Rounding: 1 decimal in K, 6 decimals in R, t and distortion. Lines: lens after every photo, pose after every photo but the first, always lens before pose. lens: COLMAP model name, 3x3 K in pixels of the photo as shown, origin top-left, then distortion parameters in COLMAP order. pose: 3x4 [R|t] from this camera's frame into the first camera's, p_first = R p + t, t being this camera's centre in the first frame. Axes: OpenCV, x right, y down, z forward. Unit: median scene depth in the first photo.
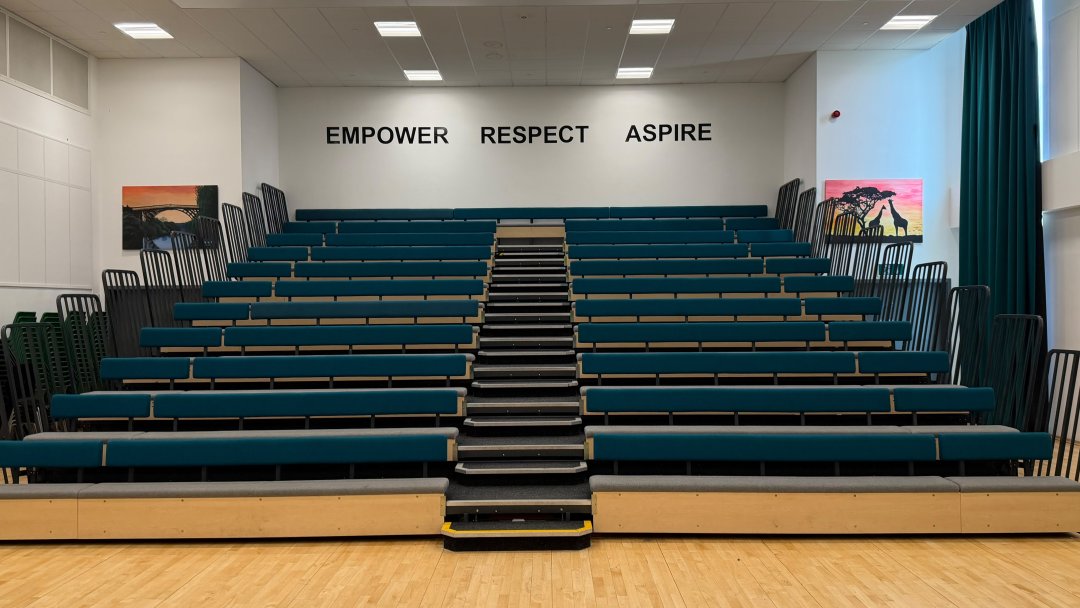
lens RADIAL K [[859.6, 0, 542.0], [0, 859.6, 327.8], [0, 0, 1]] dist [0.116737, -0.248162]
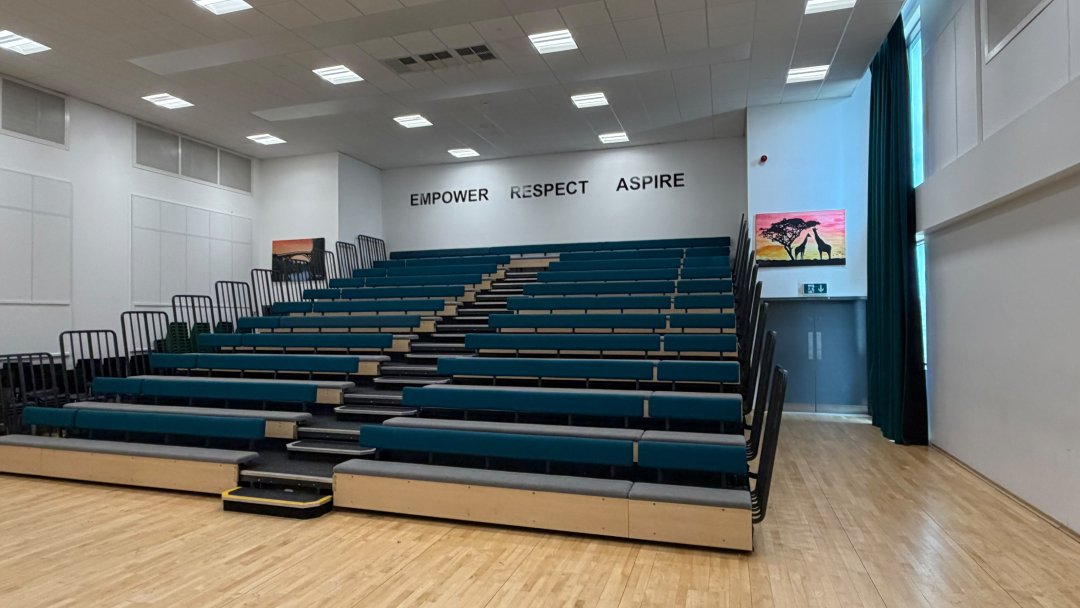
lens RADIAL K [[599.0, 0, 538.4], [0, 599.0, 329.8], [0, 0, 1]] dist [-0.018908, 0.002602]
pose [[0.955342, 0.007699, -0.295402, 0.283486], [-0.008054, 0.999968, 0.000014, -0.008501], [0.295393, 0.002366, 0.955373, 0.128698]]
